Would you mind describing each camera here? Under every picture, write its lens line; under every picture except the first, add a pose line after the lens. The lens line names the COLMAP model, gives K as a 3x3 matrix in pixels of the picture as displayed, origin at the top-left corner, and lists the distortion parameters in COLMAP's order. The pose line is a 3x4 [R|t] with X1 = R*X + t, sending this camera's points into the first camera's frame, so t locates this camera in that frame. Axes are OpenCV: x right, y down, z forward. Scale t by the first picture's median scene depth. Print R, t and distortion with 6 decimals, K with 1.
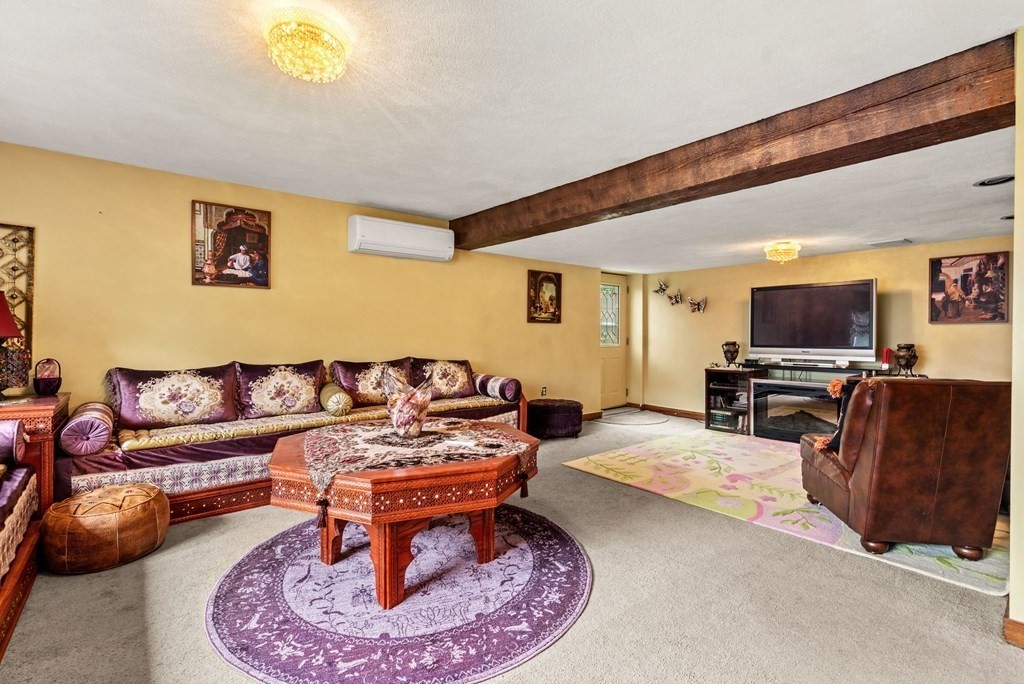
lens RADIAL K [[470.3, 0, 514.7], [0, 470.3, 336.4], [0, 0, 1]] dist [0.000189, 0.000009]
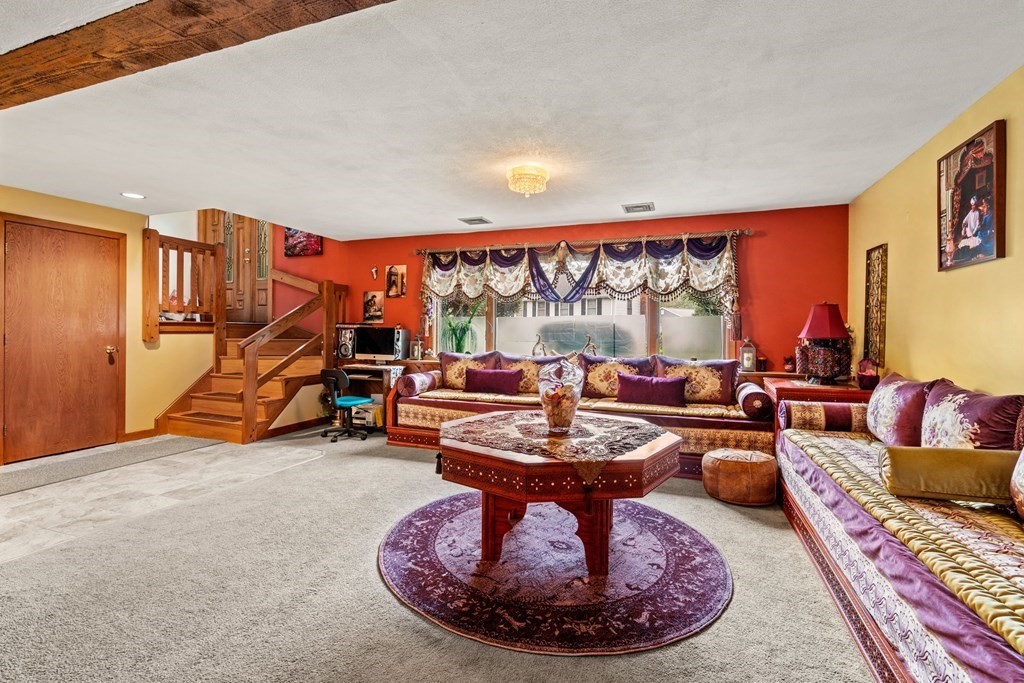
lens RADIAL K [[470.3, 0, 514.4], [0, 470.3, 334.7], [0, 0, 1]] dist [0.000189, 0.000009]
pose [[-0.859398, -0.008308, -0.511240, 0.412573], [-0.016101, 0.999812, 0.010818, -0.009715], [0.511054, 0.017528, -0.859370, 1.898082]]
